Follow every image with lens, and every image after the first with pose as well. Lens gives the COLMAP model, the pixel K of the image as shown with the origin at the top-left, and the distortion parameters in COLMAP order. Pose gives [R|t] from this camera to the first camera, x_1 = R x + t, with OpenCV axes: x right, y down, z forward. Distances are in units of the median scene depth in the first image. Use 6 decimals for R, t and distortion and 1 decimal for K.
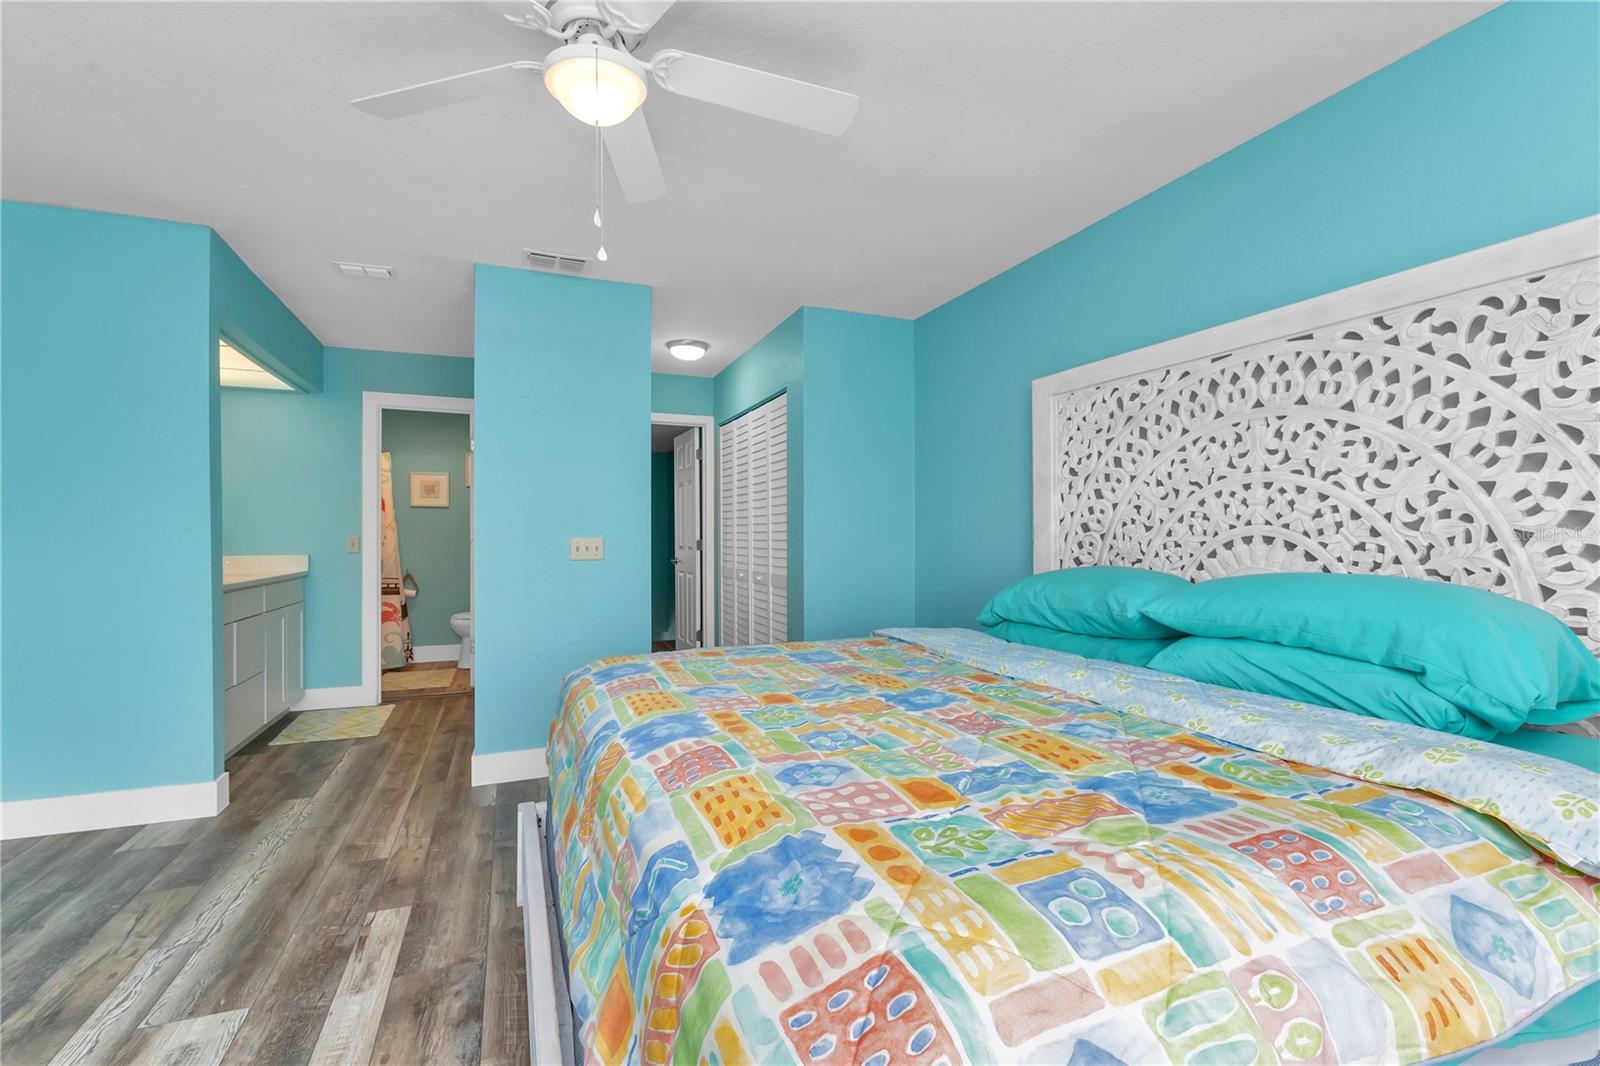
lens RADIAL K [[703.0, 0, 806.5], [0, 703.0, 534.7], [0, 0, 1]] dist [0.001765, 0.000414]
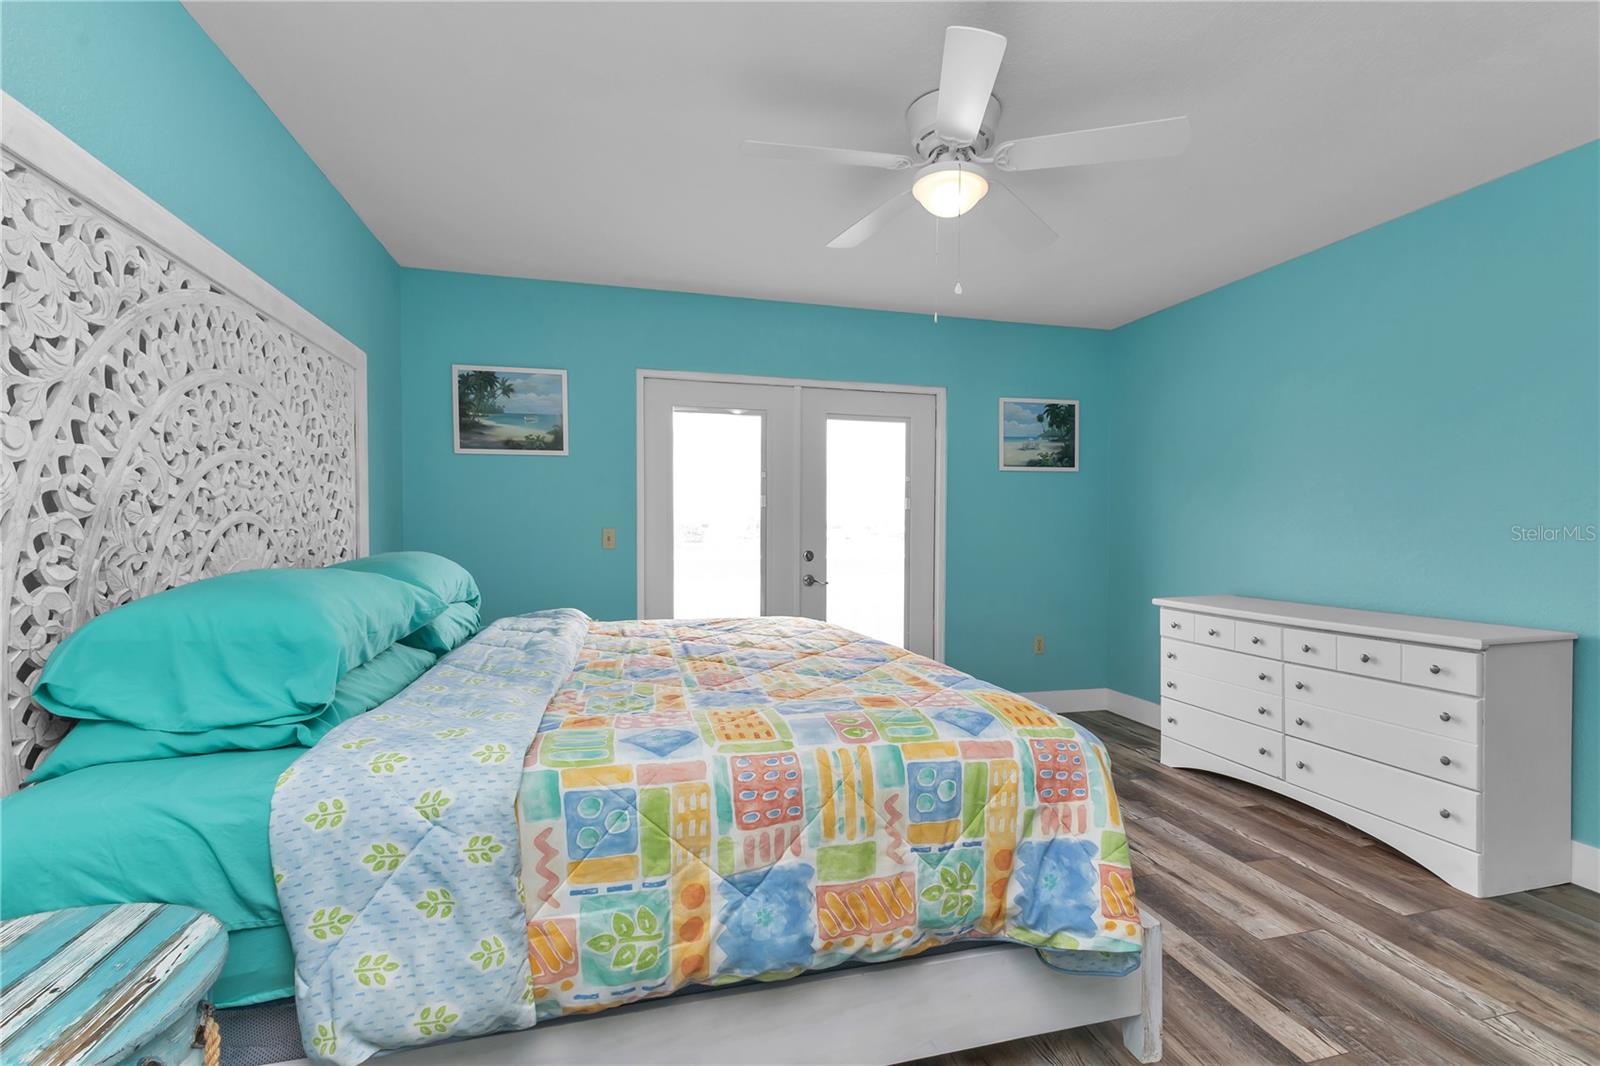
lens RADIAL K [[719.3, 0, 804.9], [0, 719.3, 572.5], [0, 0, 1]] dist [0.000282, 0.000081]
pose [[-0.991352, -0.012000, 0.130683, -0.161277], [-0.004135, 0.998172, 0.060290, 0.006793], [-0.131168, 0.059228, -0.989589, 1.764797]]
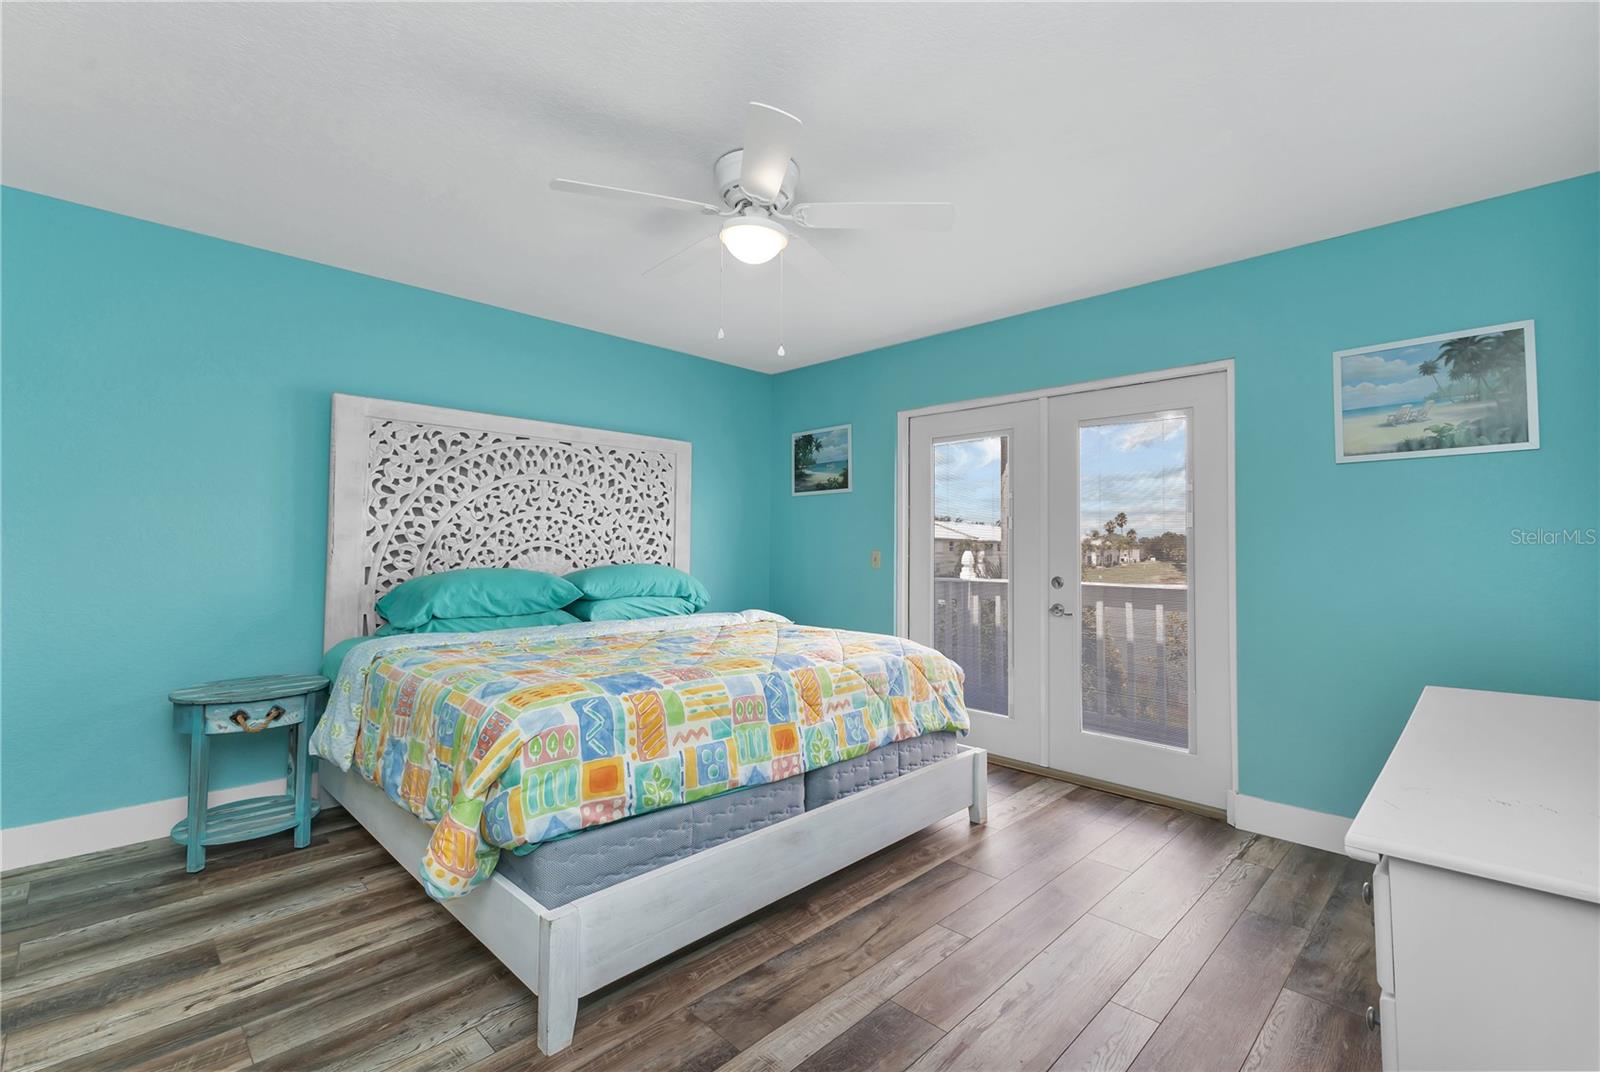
lens RADIAL K [[712.9, 0, 800.1], [0, 712.9, 533.9], [0, 0, 1]] dist [0.003989, 0.000418]
pose [[-0.385955, 0.015819, 0.922382, -1.236396], [-0.007891, 0.999760, -0.020448, 0.001713], [-0.922484, -0.015171, -0.385738, 1.074853]]
